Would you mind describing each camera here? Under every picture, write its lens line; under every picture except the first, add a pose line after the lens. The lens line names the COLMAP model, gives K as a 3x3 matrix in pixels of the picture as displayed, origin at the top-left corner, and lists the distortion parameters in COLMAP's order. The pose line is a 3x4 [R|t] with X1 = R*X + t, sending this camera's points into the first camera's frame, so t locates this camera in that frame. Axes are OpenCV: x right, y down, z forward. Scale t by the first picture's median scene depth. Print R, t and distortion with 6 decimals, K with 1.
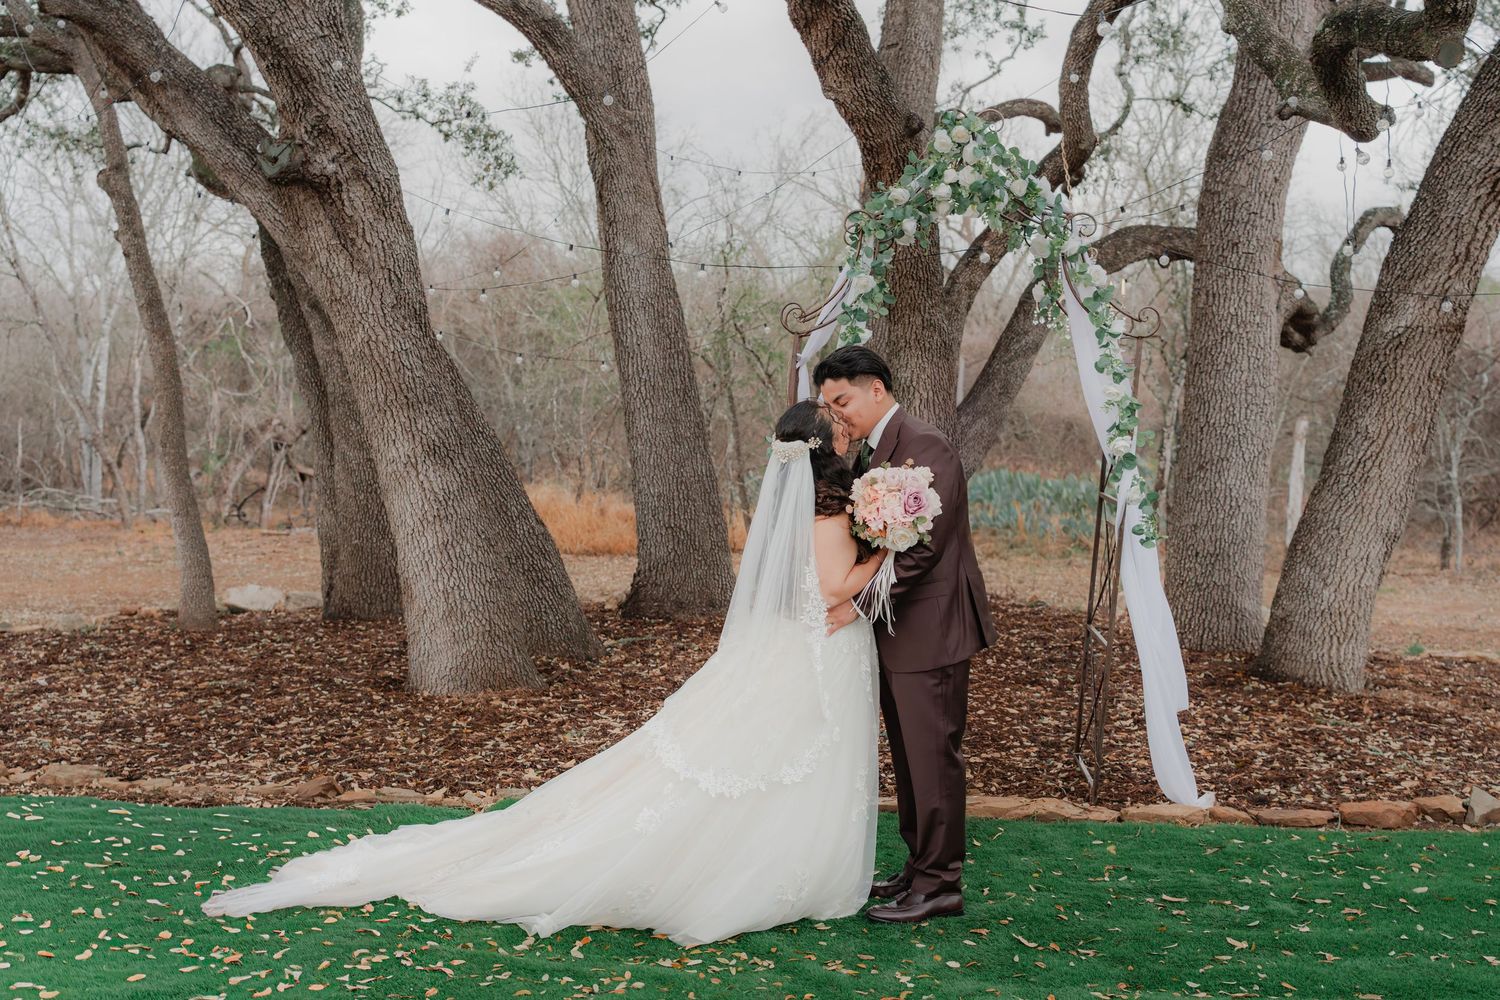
lens RADIAL K [[1522.8, 0, 753.5], [0, 1522.8, 502.7], [0, 0, 1]] dist [0.001044, 0.000000]
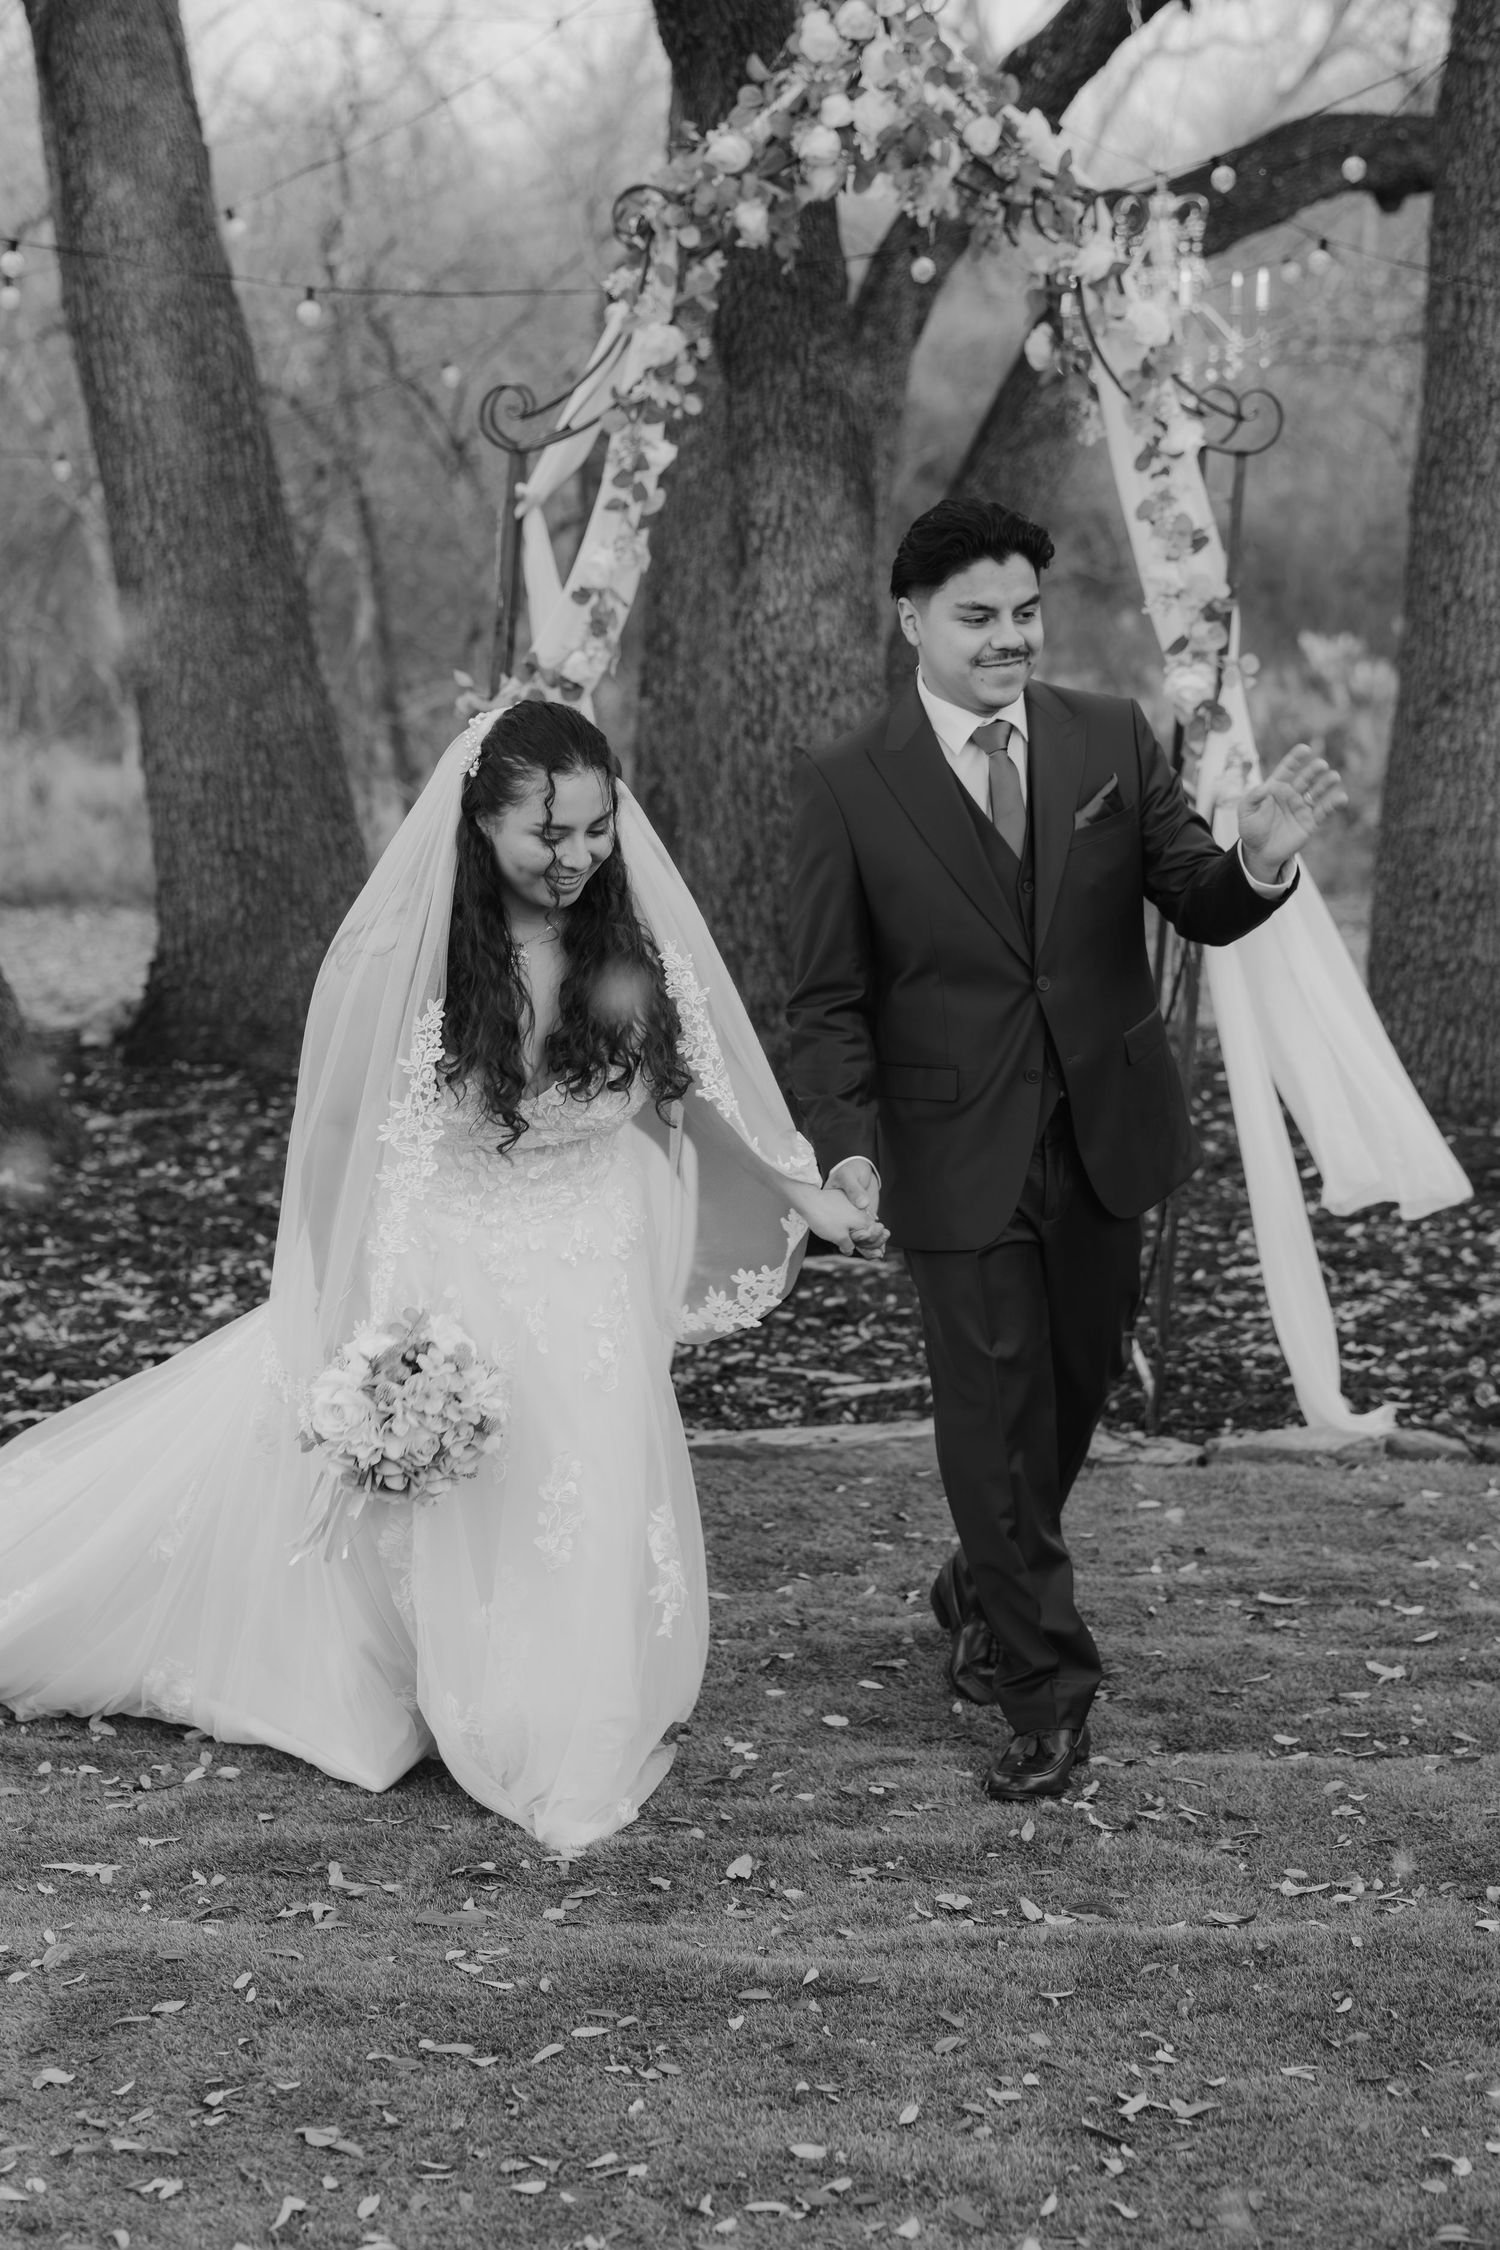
lens RADIAL K [[4500.1, 0, 747.5], [0, 4500.1, 1128.2], [0, 0, 1]] dist [0.016968, 0.000000]
pose [[0.997302, -0.020996, 0.070348, -0.001751], [0.014348, 0.995496, 0.093709, -0.030939], [-0.071999, -0.092447, 0.993111, -0.371151]]
